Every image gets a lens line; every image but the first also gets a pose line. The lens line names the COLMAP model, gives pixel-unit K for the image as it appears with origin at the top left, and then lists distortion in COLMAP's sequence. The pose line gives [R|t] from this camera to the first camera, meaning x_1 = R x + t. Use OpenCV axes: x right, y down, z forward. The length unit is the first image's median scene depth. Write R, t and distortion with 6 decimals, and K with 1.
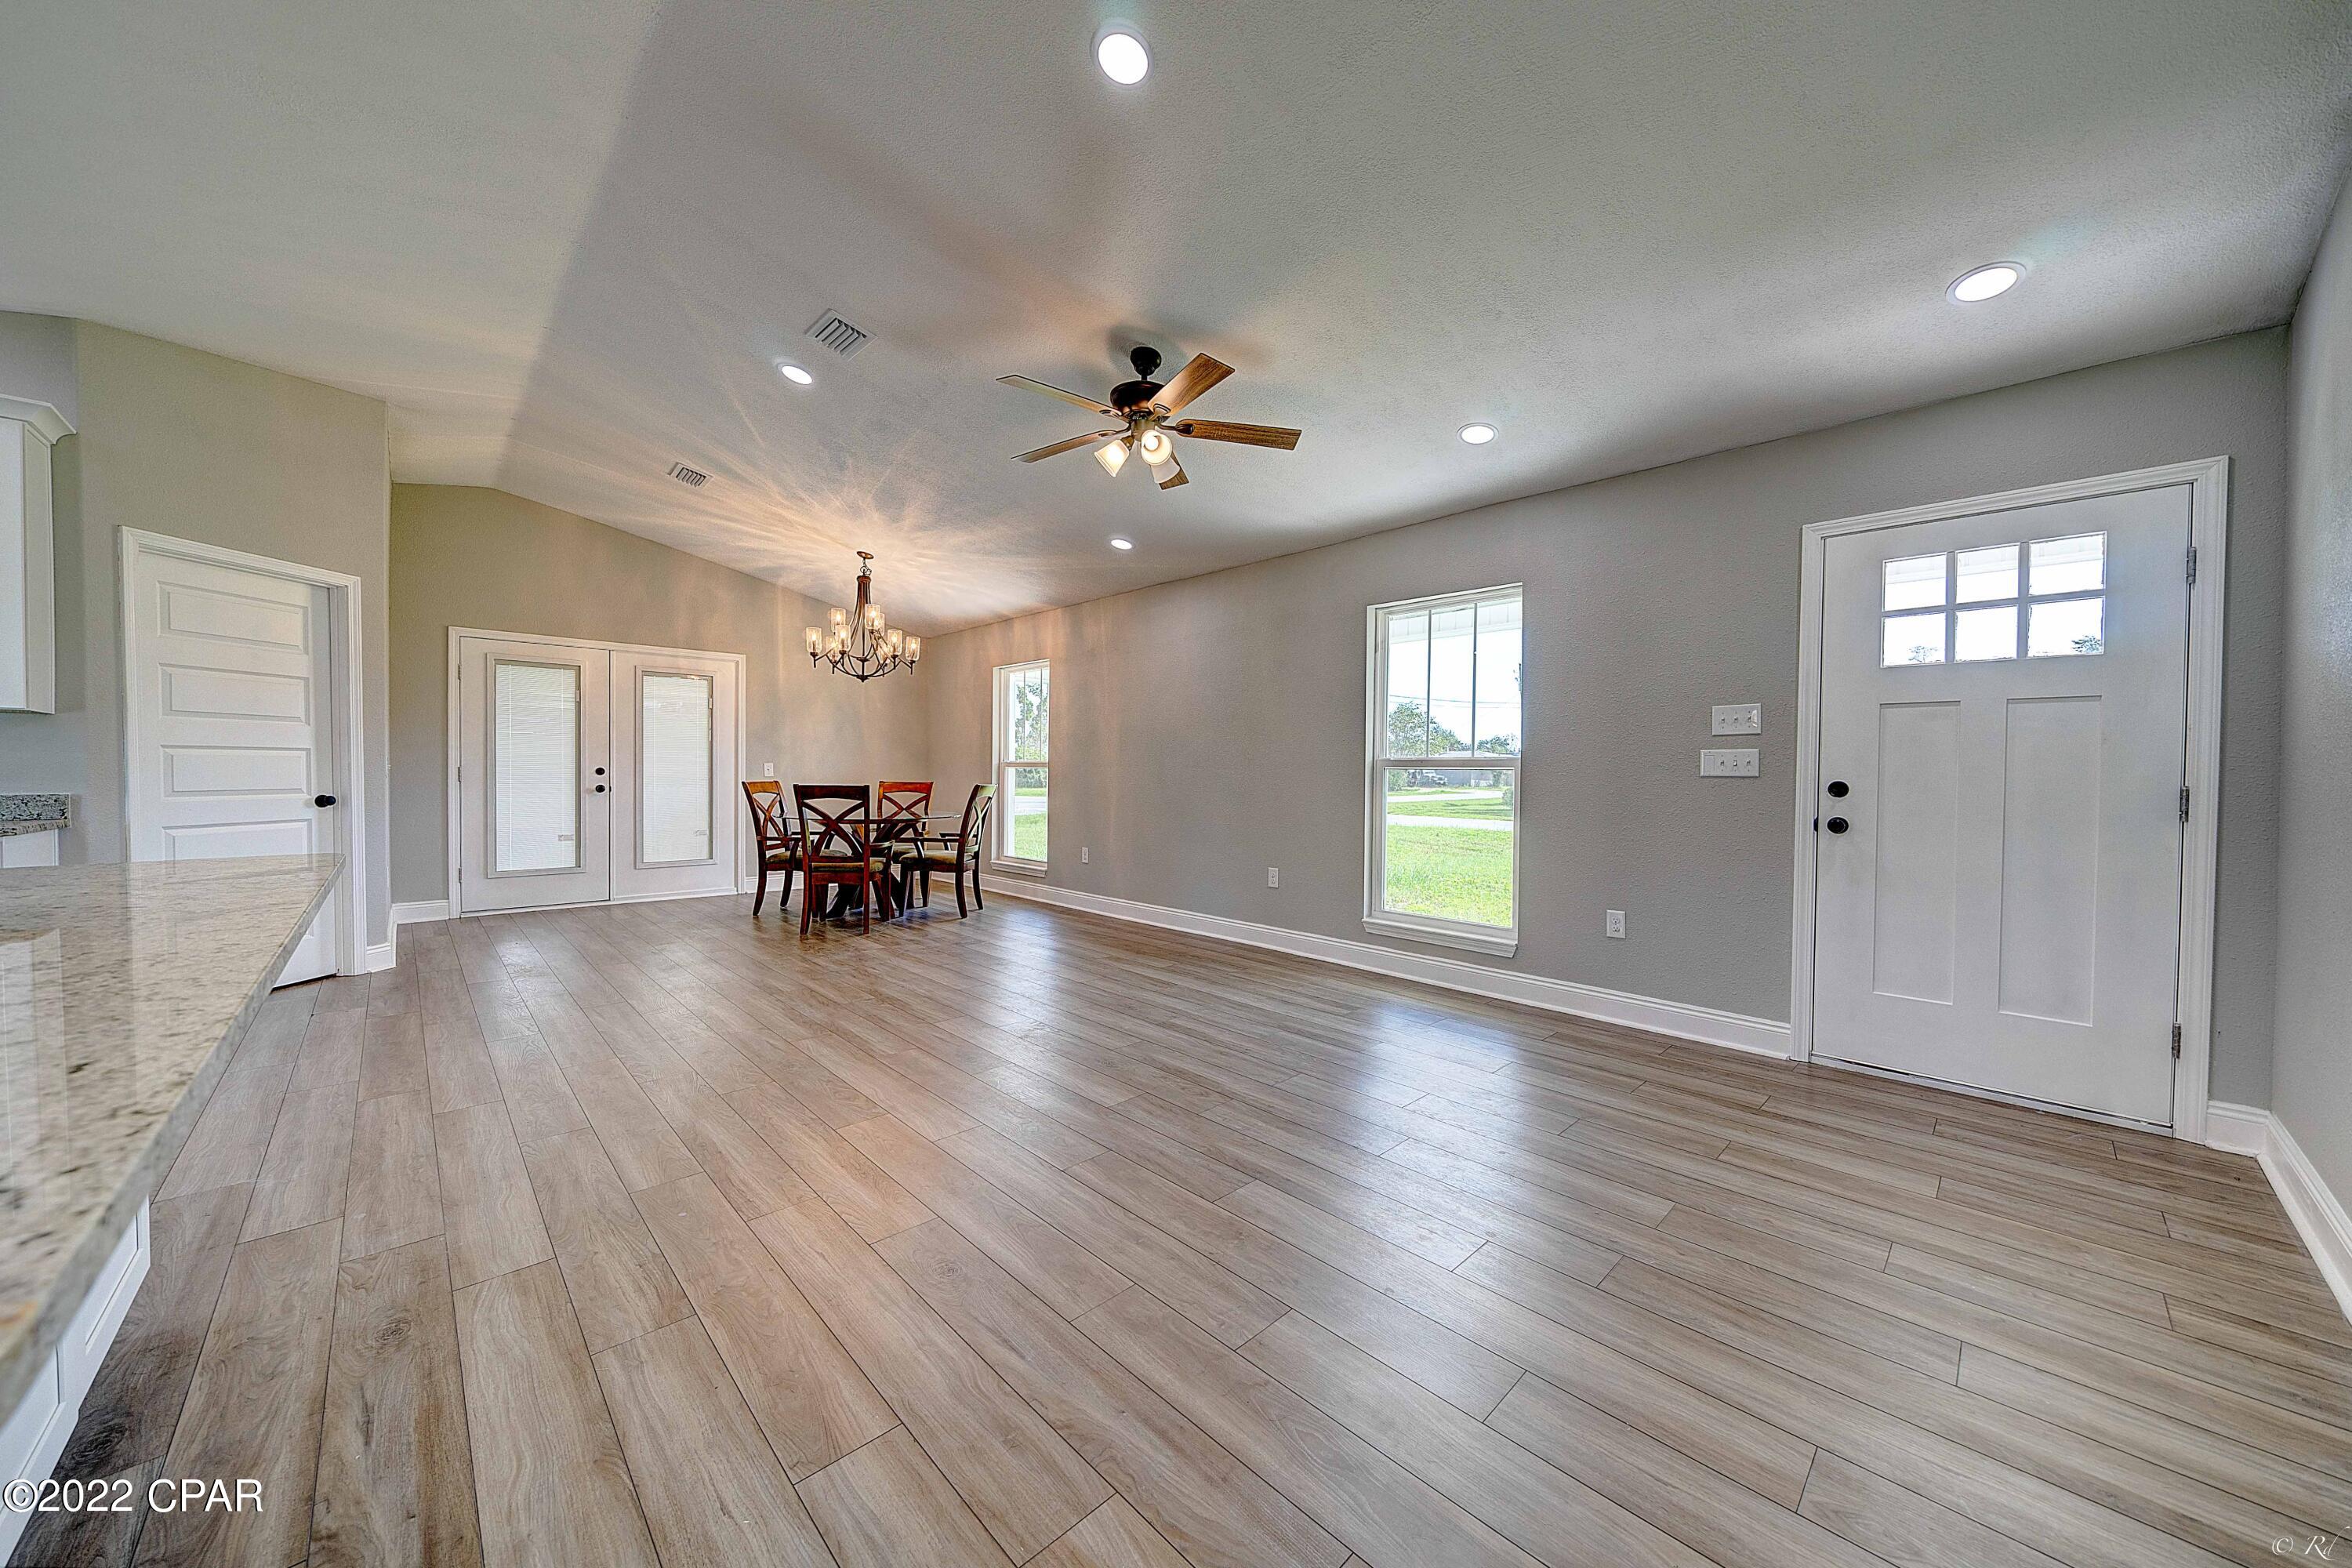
lens RADIAL K [[819.2, 0, 1173.6], [0, 819.2, 785.1], [0, 0, 1]] dist [-0.003466, -0.000129]
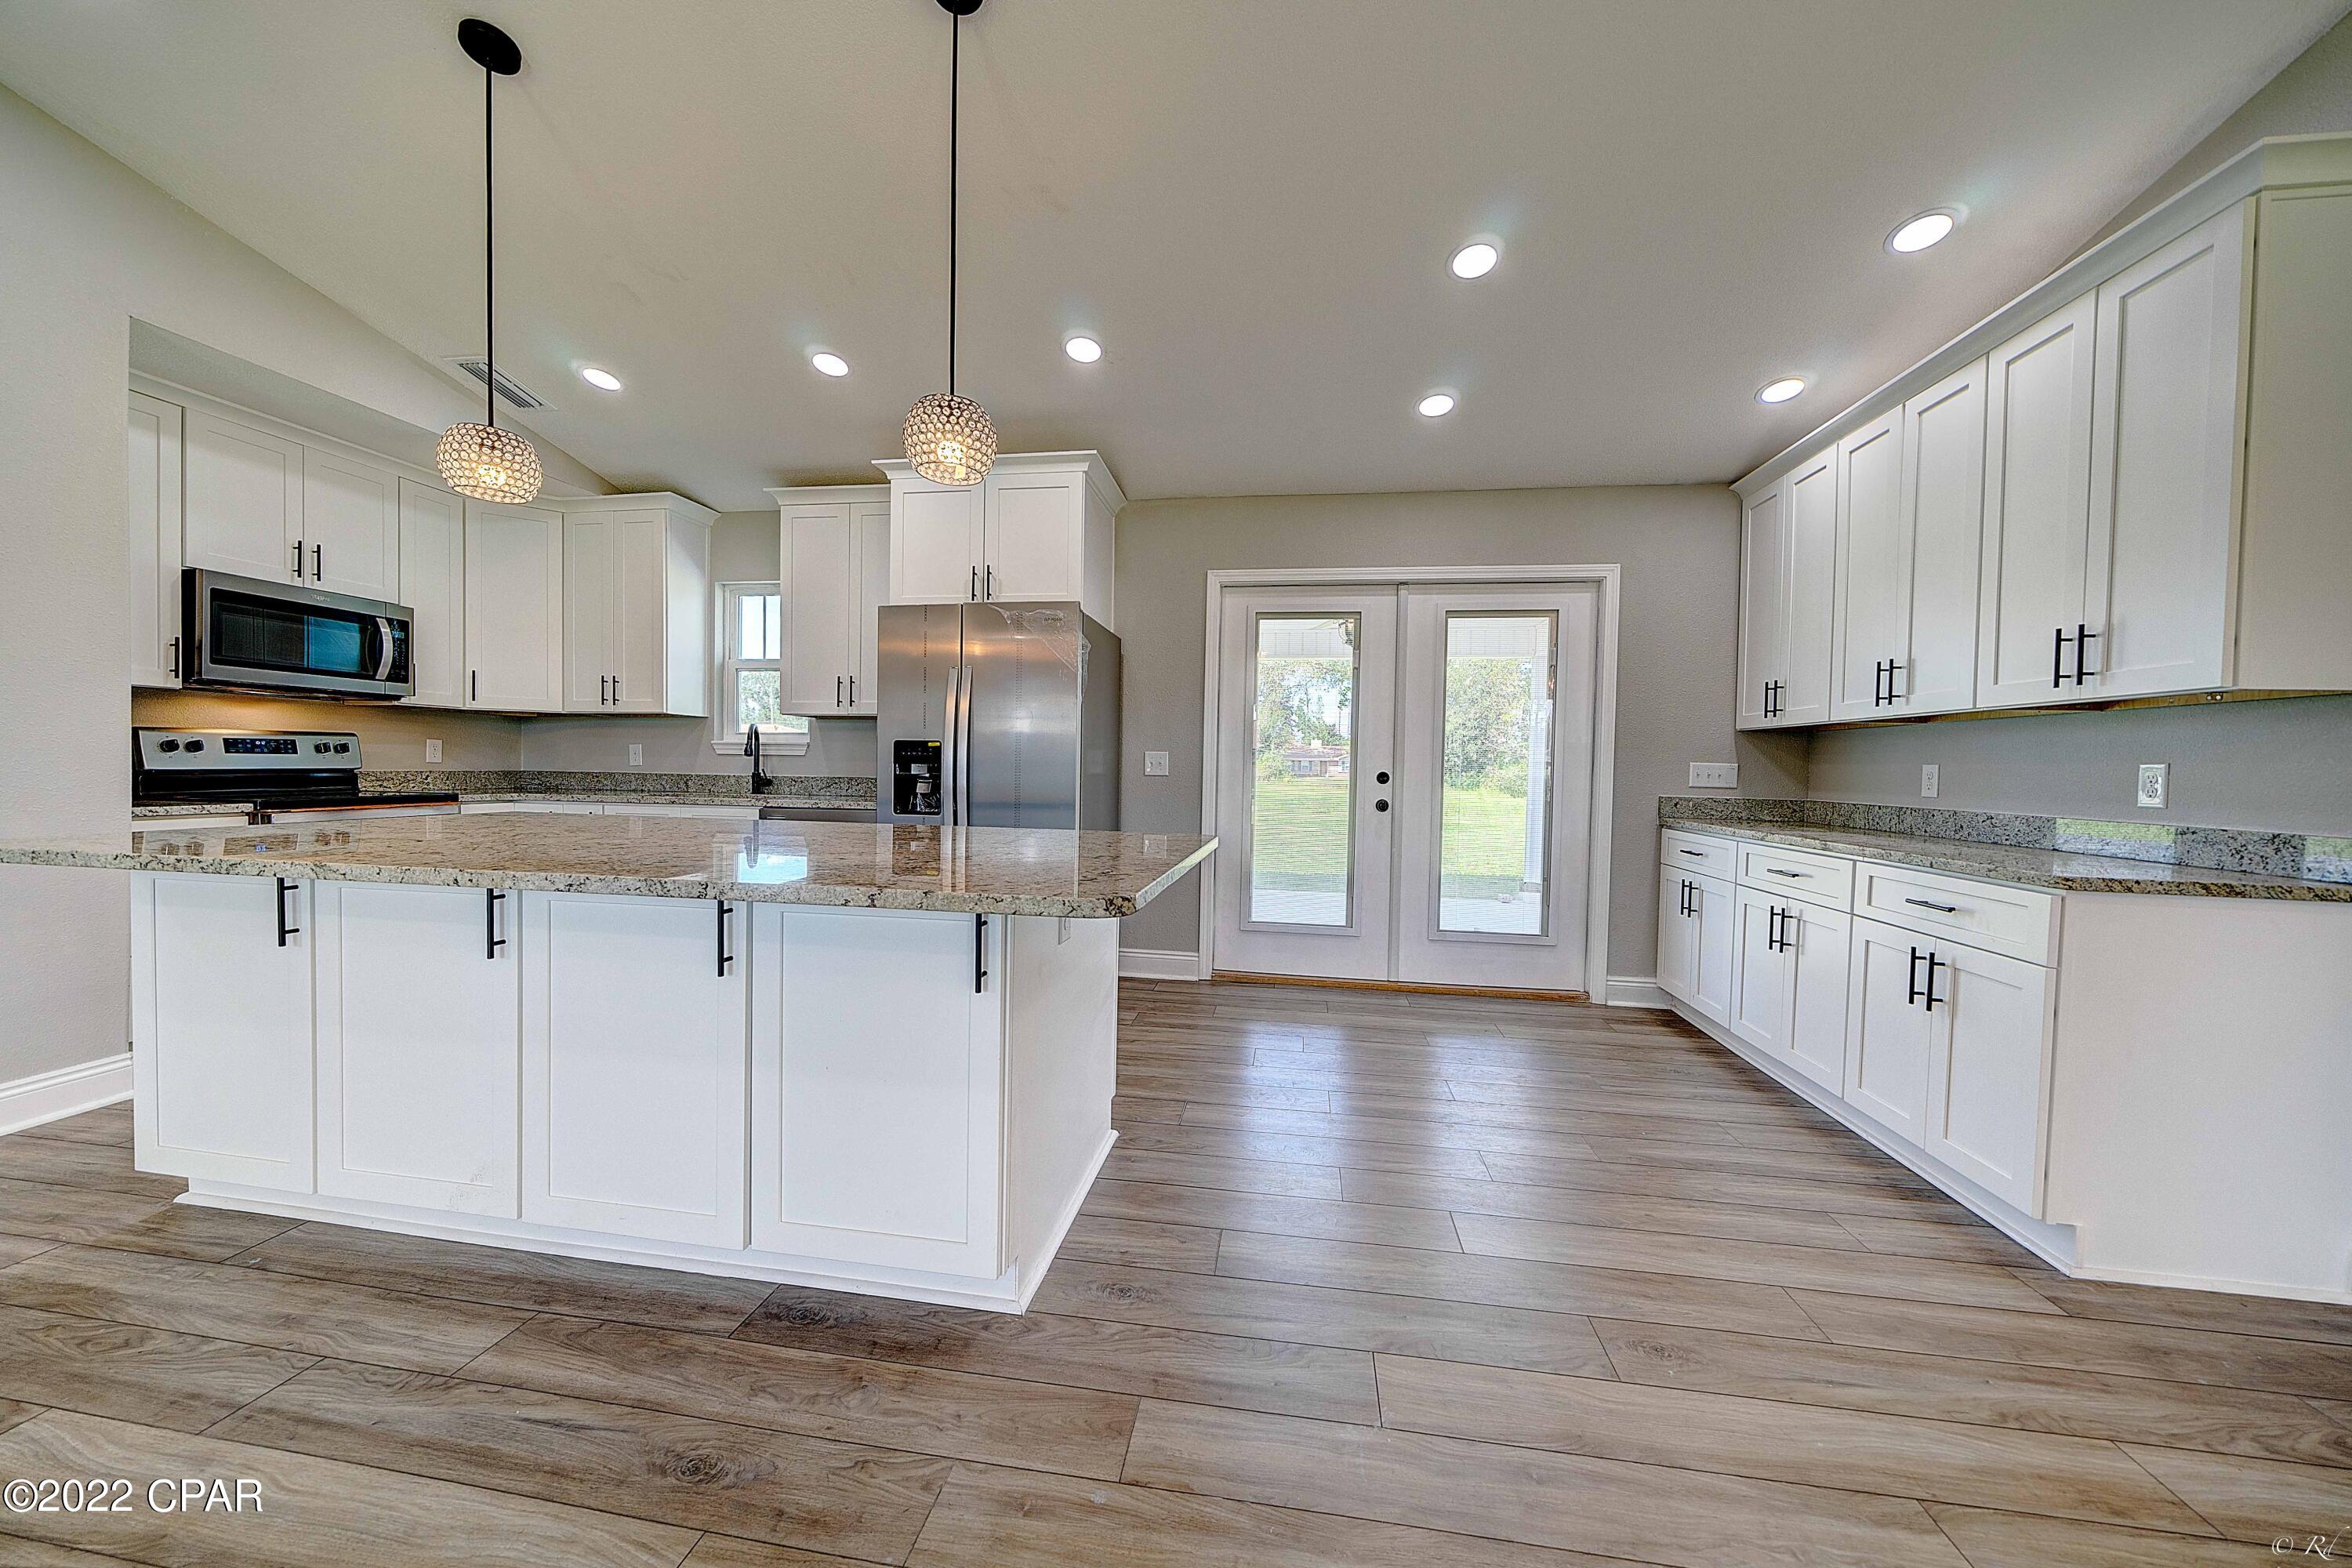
lens RADIAL K [[823.7, 0, 1174.1], [0, 823.7, 784.4], [0, 0, 1]] dist [-0.005112, -0.000134]
pose [[-0.792220, -0.003790, -0.610224, -0.254115], [-0.033557, 0.998738, 0.037362, -0.012151], [0.609312, 0.050076, -0.791348, 0.576343]]
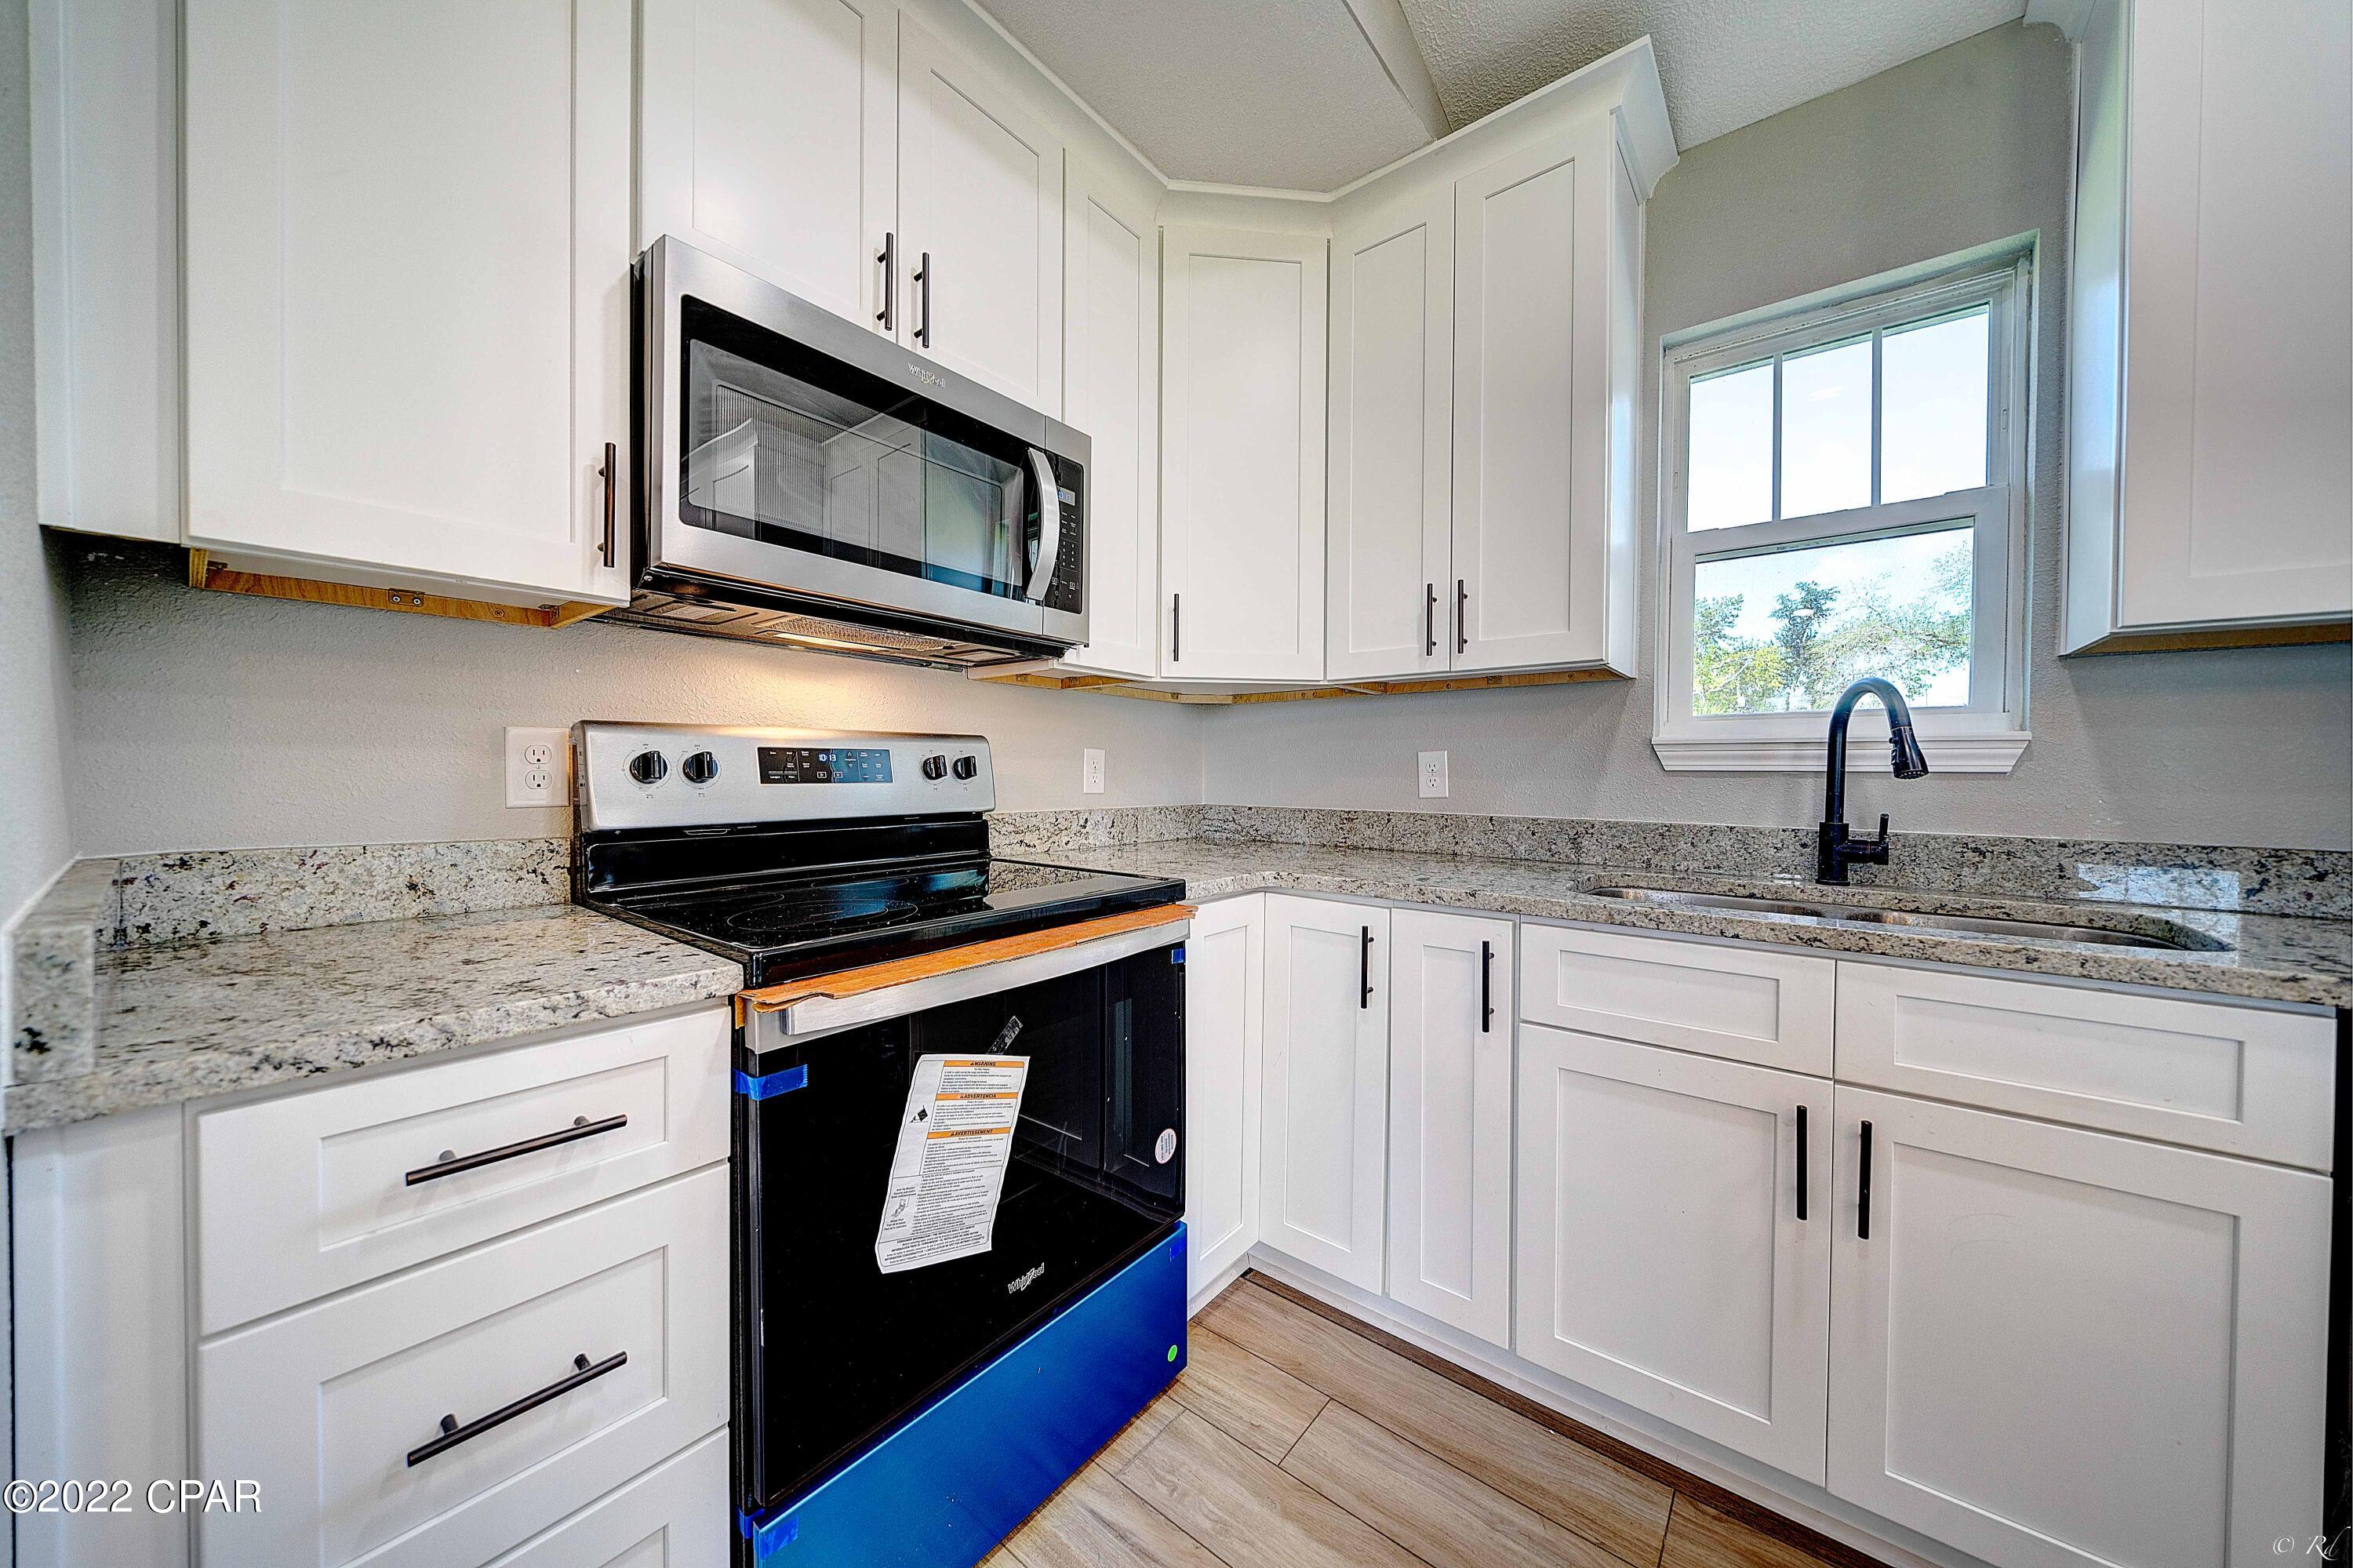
lens RADIAL K [[800.7, 0, 1175.4], [0, 800.7, 784.4], [0, 0, 1]] dist [-0.005201, -0.000145]
pose [[-0.991758, -0.010387, -0.127707, -0.157007], [-0.015551, 0.999098, 0.039508, 0.000173], [0.127182, 0.041169, -0.991025, -0.111755]]
